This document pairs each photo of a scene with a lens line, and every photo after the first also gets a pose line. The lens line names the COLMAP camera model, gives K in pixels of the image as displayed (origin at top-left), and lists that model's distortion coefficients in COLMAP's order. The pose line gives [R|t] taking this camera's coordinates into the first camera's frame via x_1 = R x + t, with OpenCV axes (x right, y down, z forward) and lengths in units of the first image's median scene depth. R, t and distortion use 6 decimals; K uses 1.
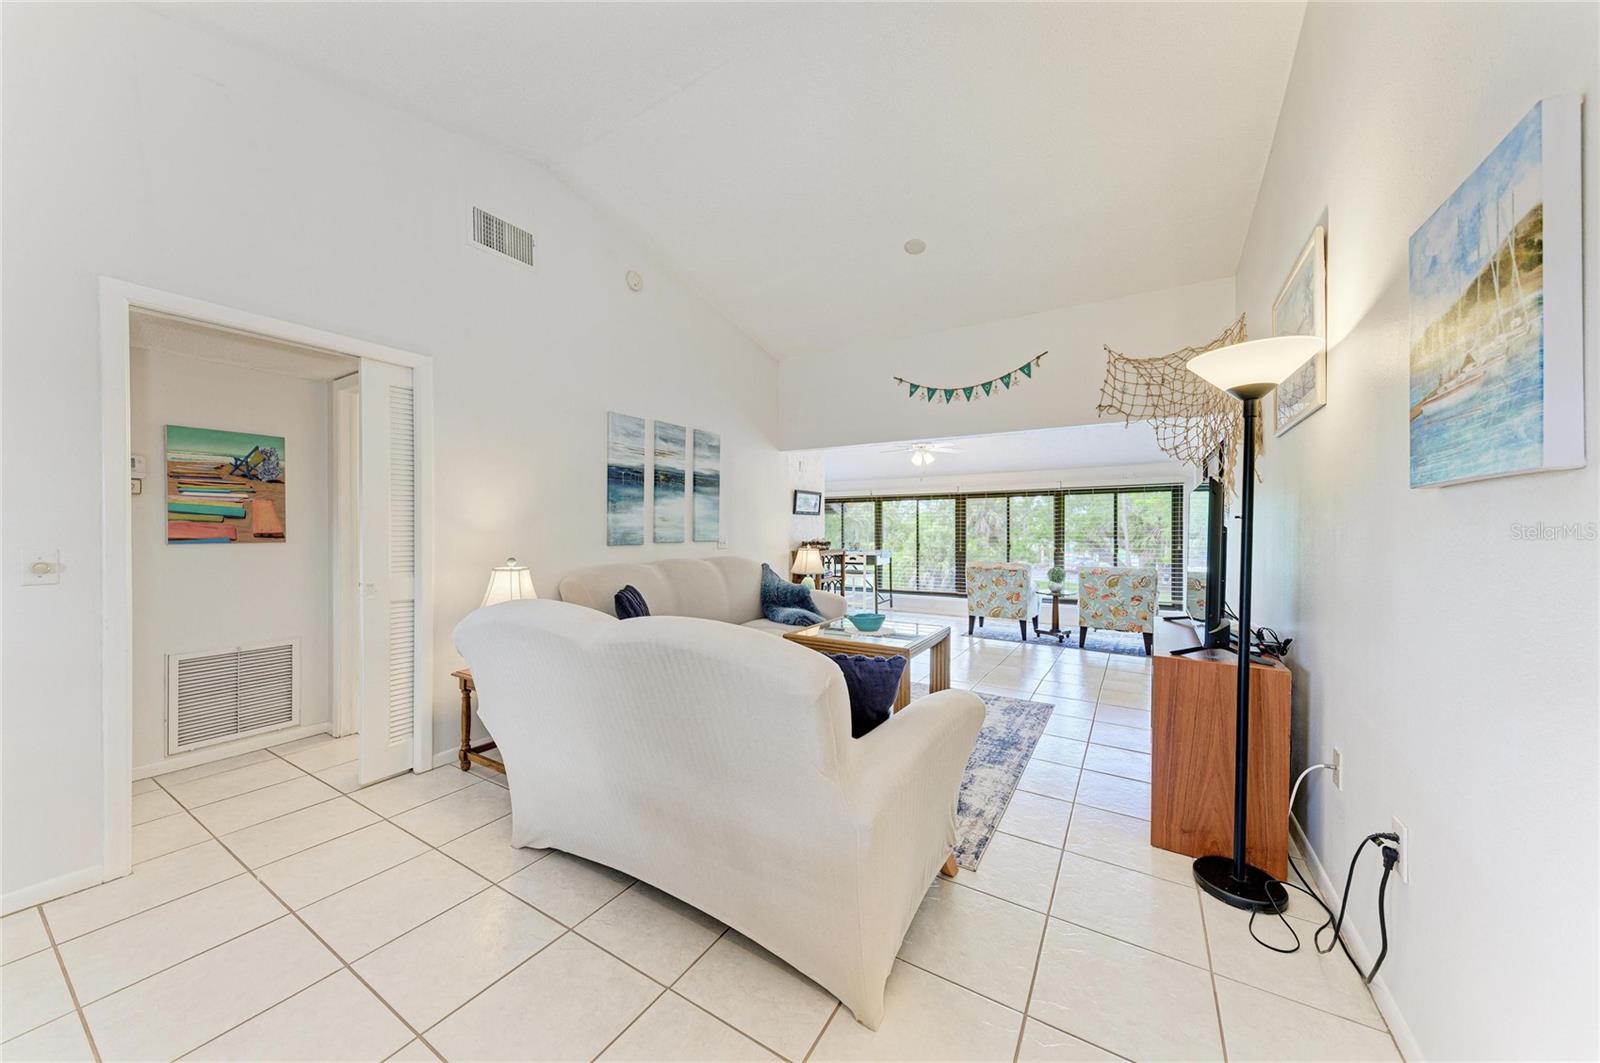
lens RADIAL K [[545.0, 0, 801.0], [0, 545.0, 532.0], [0, 0, 1]] dist [0.018574, -0.003818]
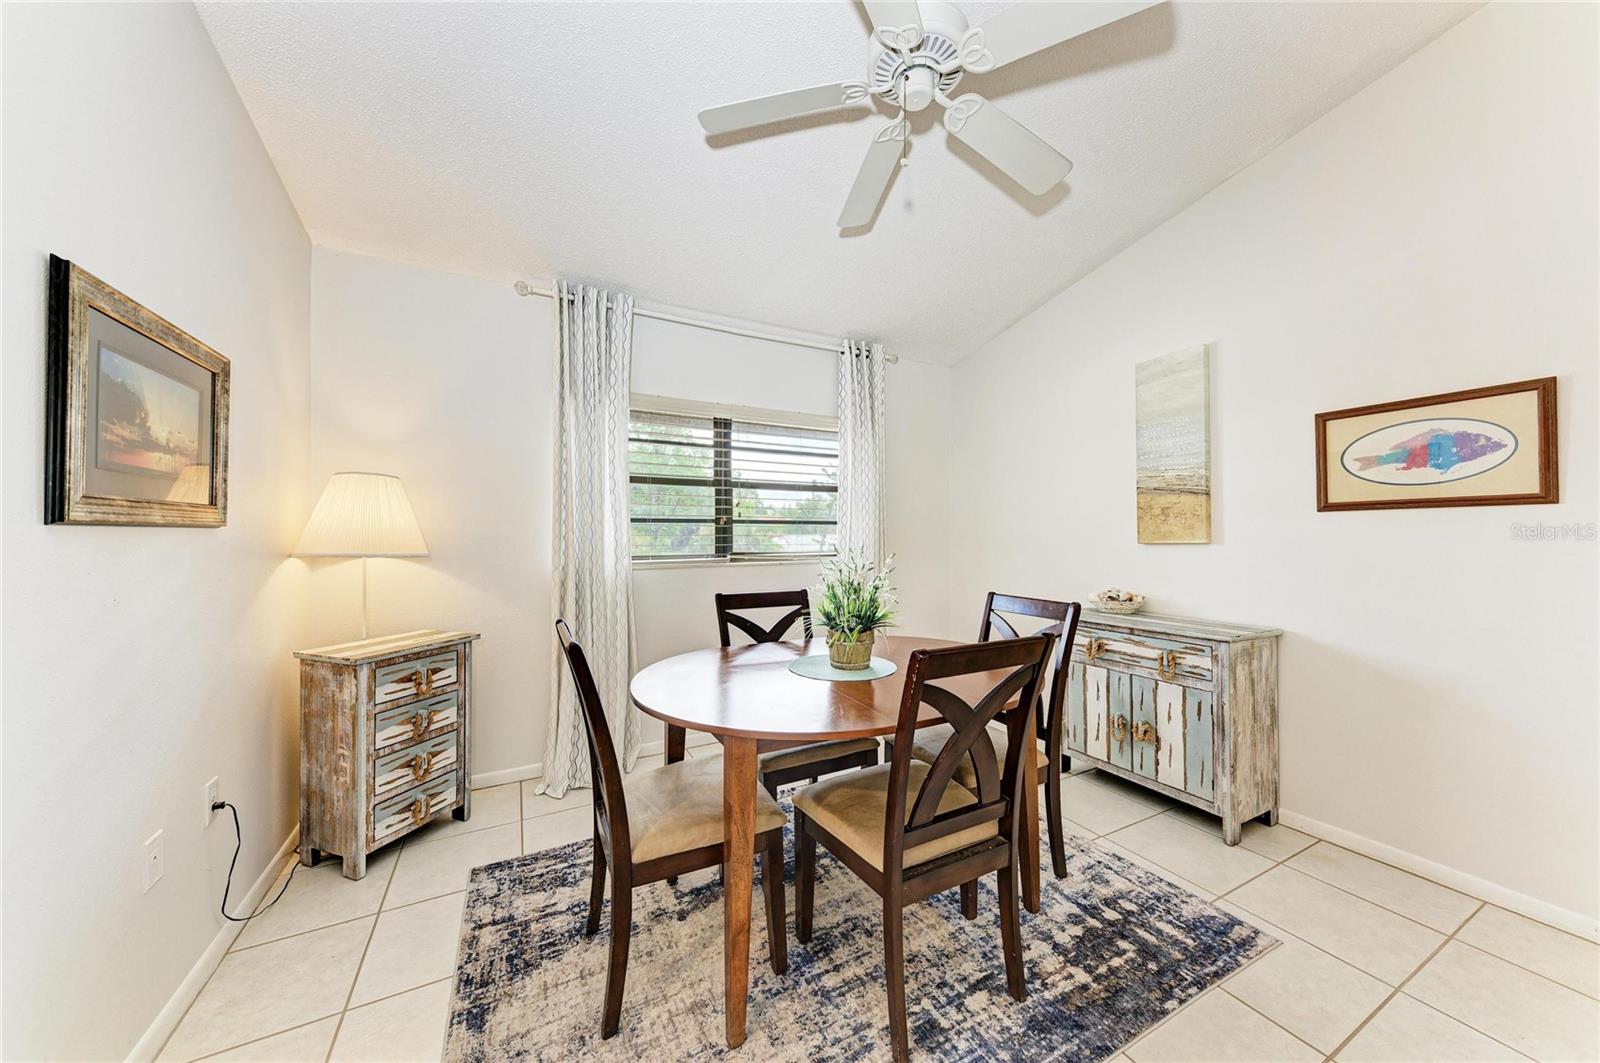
lens RADIAL K [[541.1, 0, 800.0], [0, 541.1, 531.5], [0, 0, 1]] dist [0.020391, -0.005429]
pose [[-0.856760, 0.006313, 0.515676, -0.070799], [0.008525, 0.999962, 0.001923, -0.004827], [-0.515644, 0.006044, -0.856782, 1.138961]]
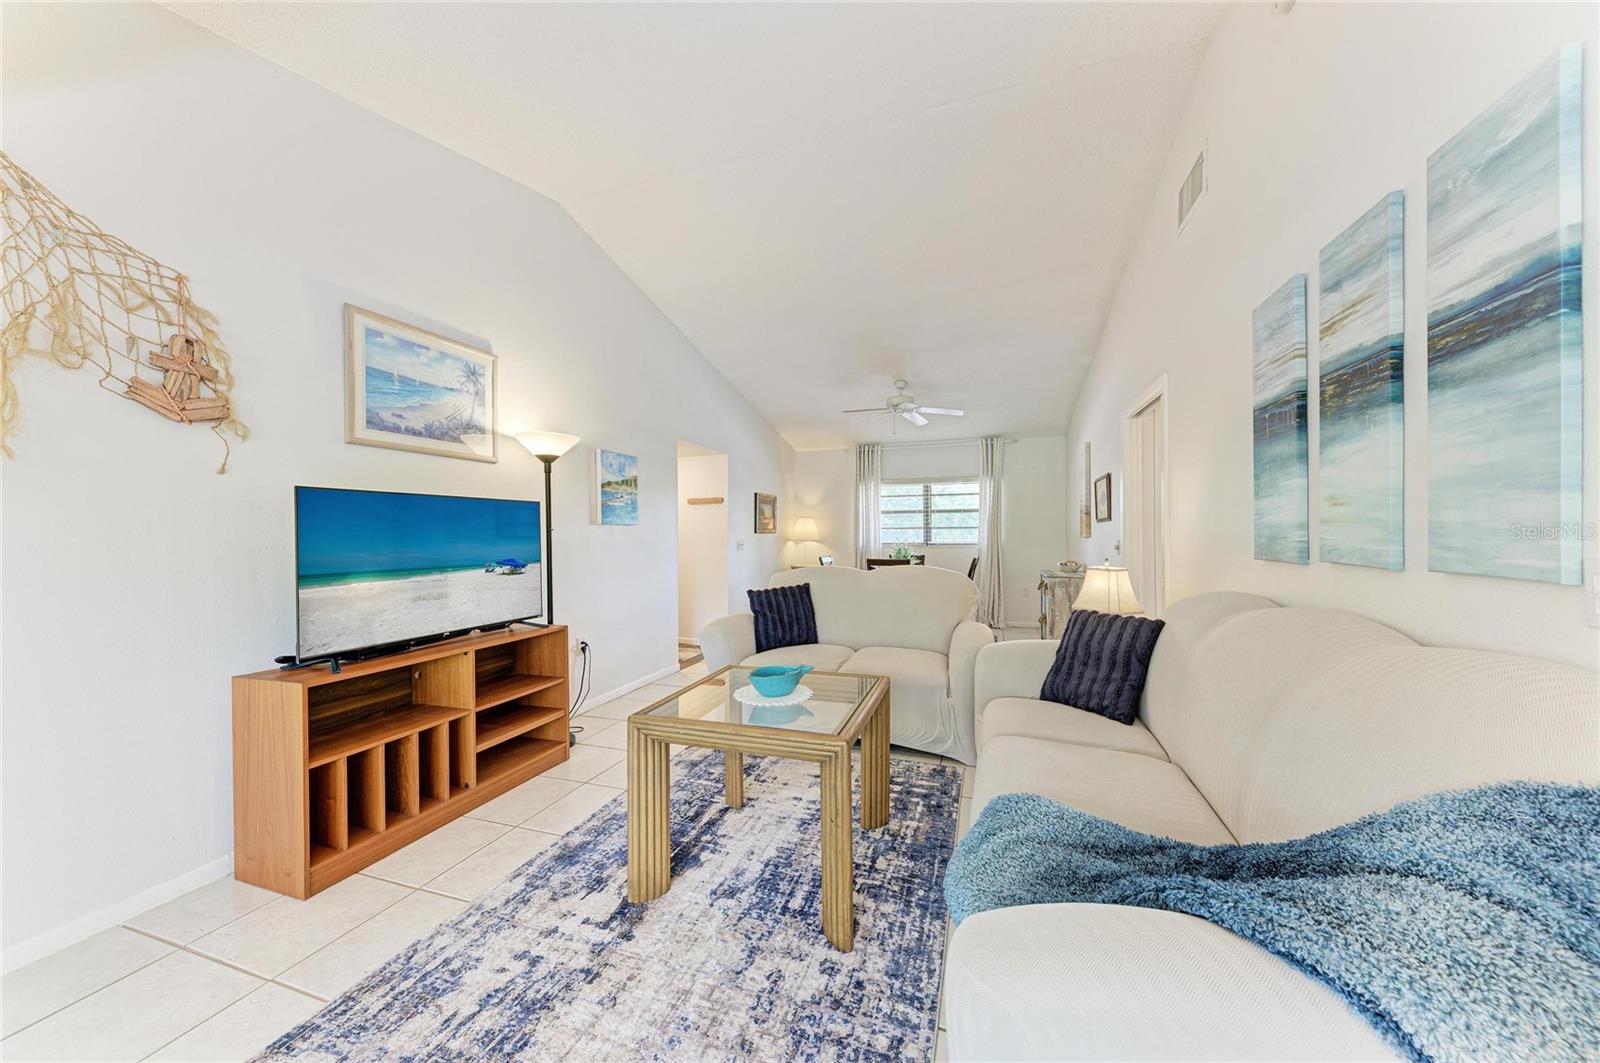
lens RADIAL K [[540.5, 0, 803.5], [0, 540.5, 532.3], [0, 0, 1]] dist [0.018352, -0.006394]
pose [[-0.974867, 0.008811, -0.222612, 0.176312], [0.008757, 0.999961, 0.001226, -0.005721], [0.222614, -0.000754, -0.974906, 1.242657]]
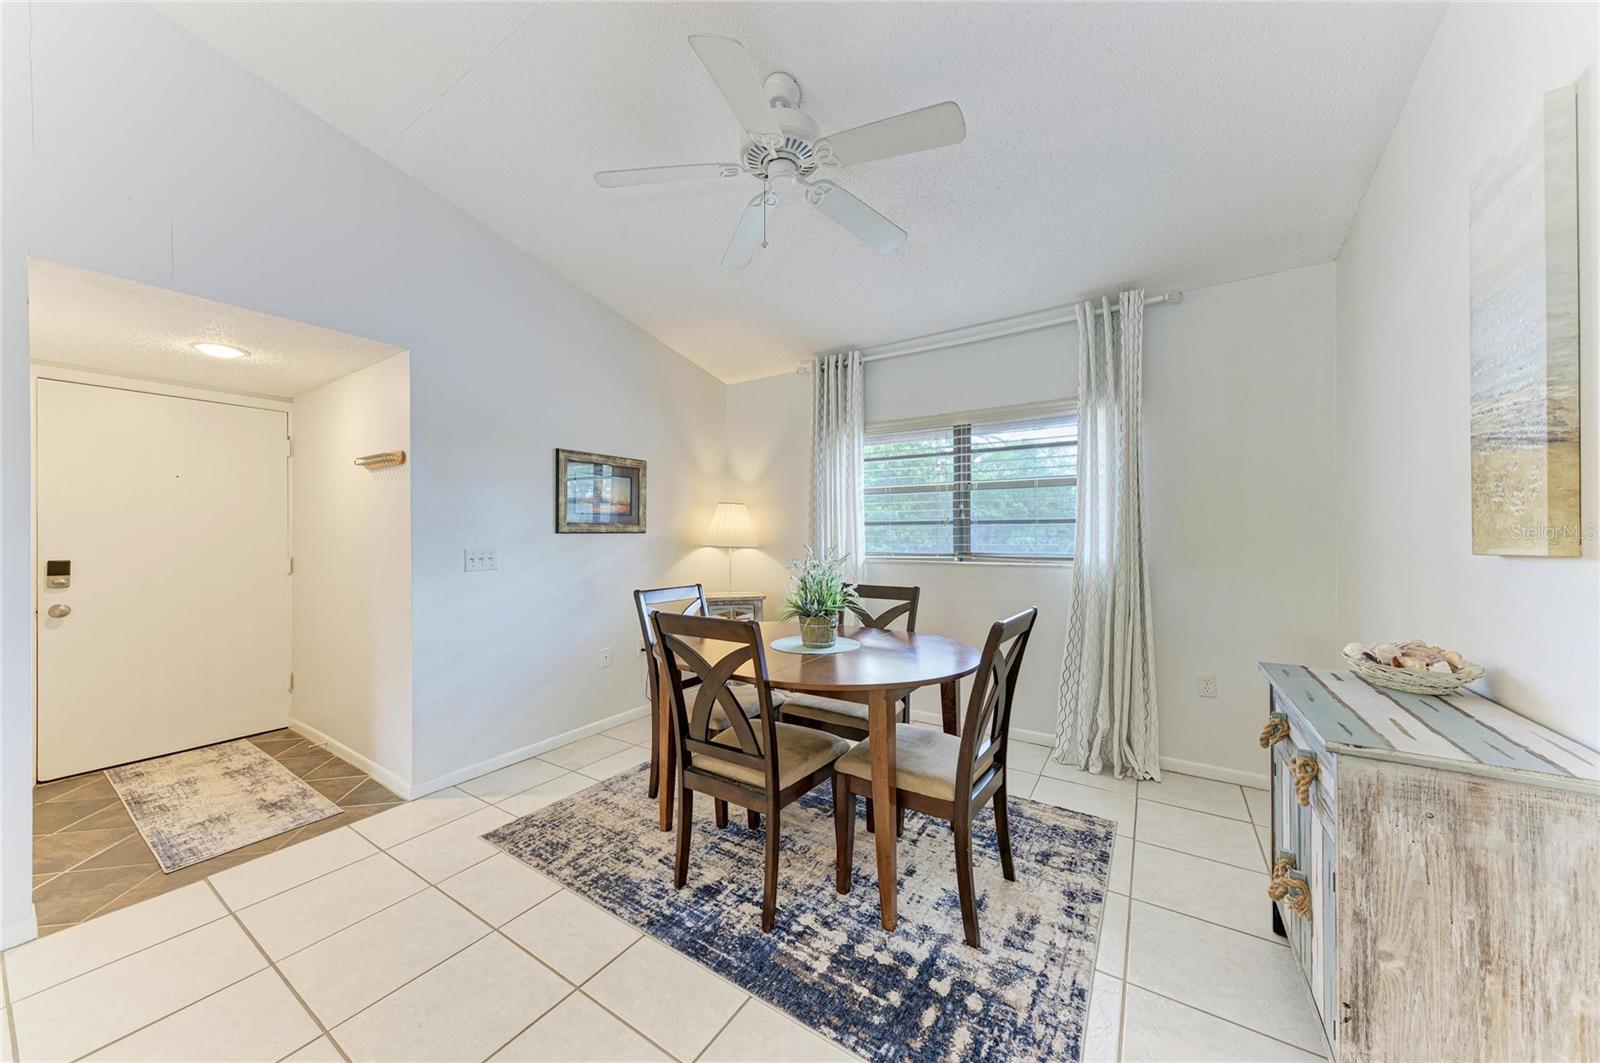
lens RADIAL K [[540.5, 0, 803.5], [0, 540.5, 532.3], [0, 0, 1]] dist [0.018352, -0.006394]
pose [[0.027245, 0.007519, 0.999601, -0.401062], [0.012265, 0.999894, -0.007856, -0.000725], [-0.999554, 0.012474, 0.027150, 0.748334]]
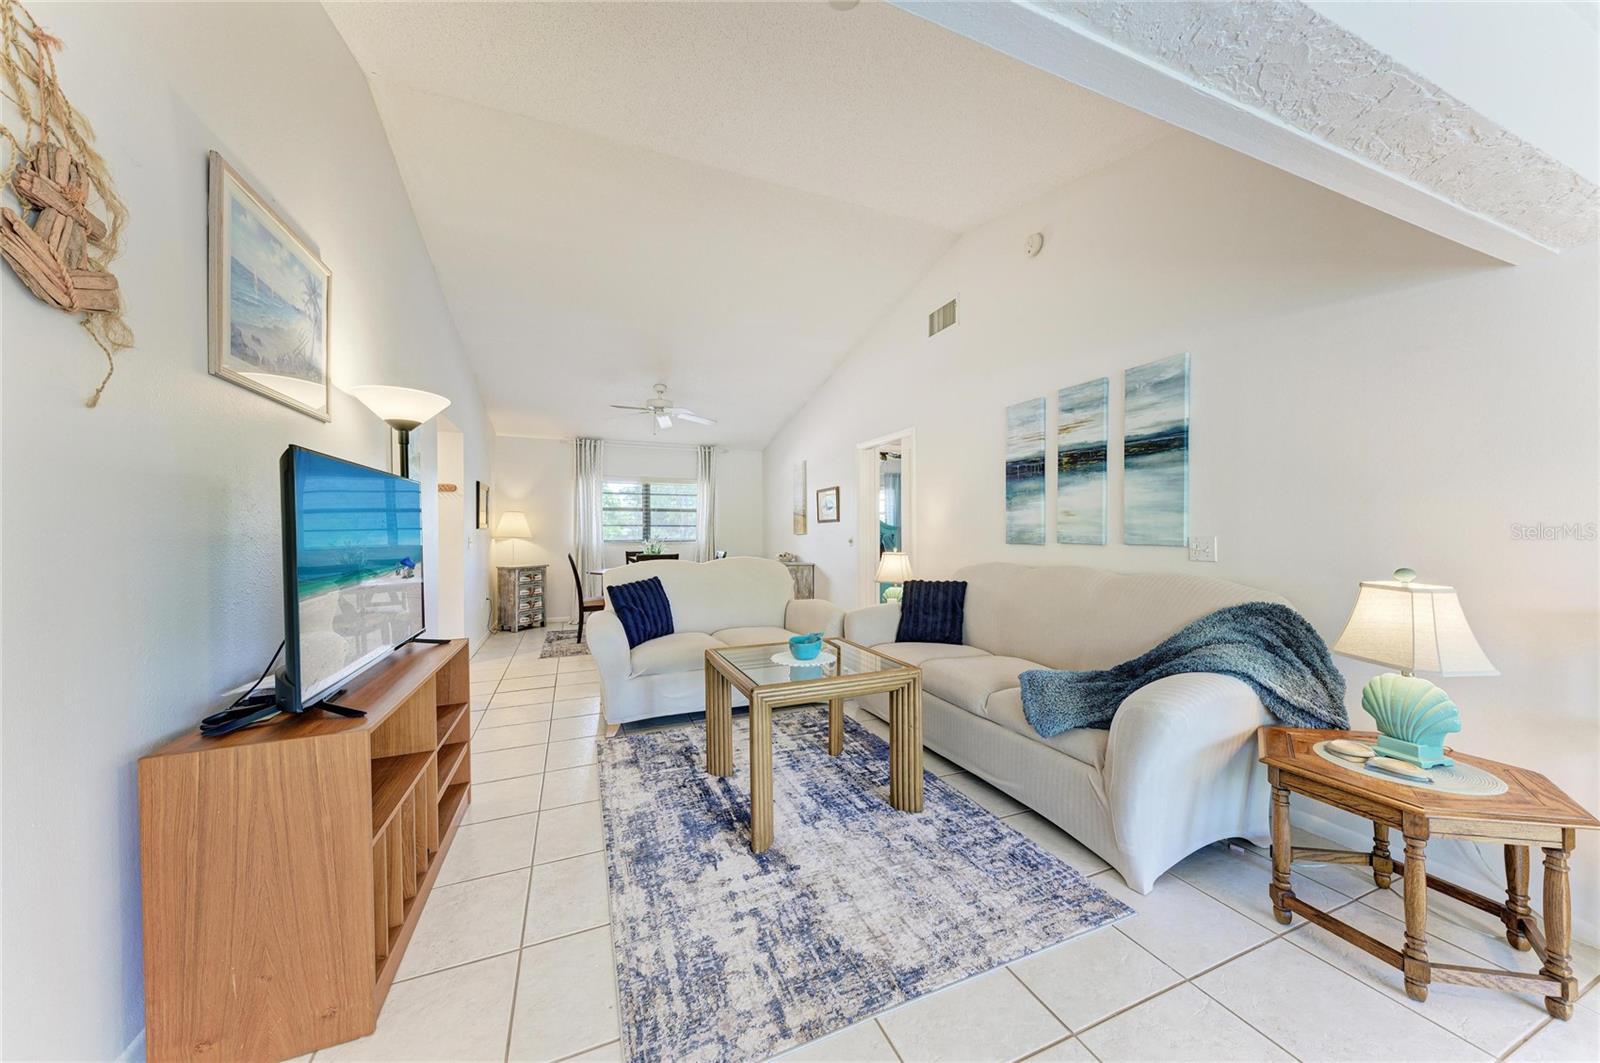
lens RADIAL K [[541.1, 0, 800.0], [0, 541.1, 531.5], [0, 0, 1]] dist [0.020391, -0.005429]
pose [[-0.584859, 0.002308, -0.811132, 0.575104], [-0.000033, 0.999996, 0.002869, -0.000021], [0.811135, 0.001705, -0.584856, 1.106421]]
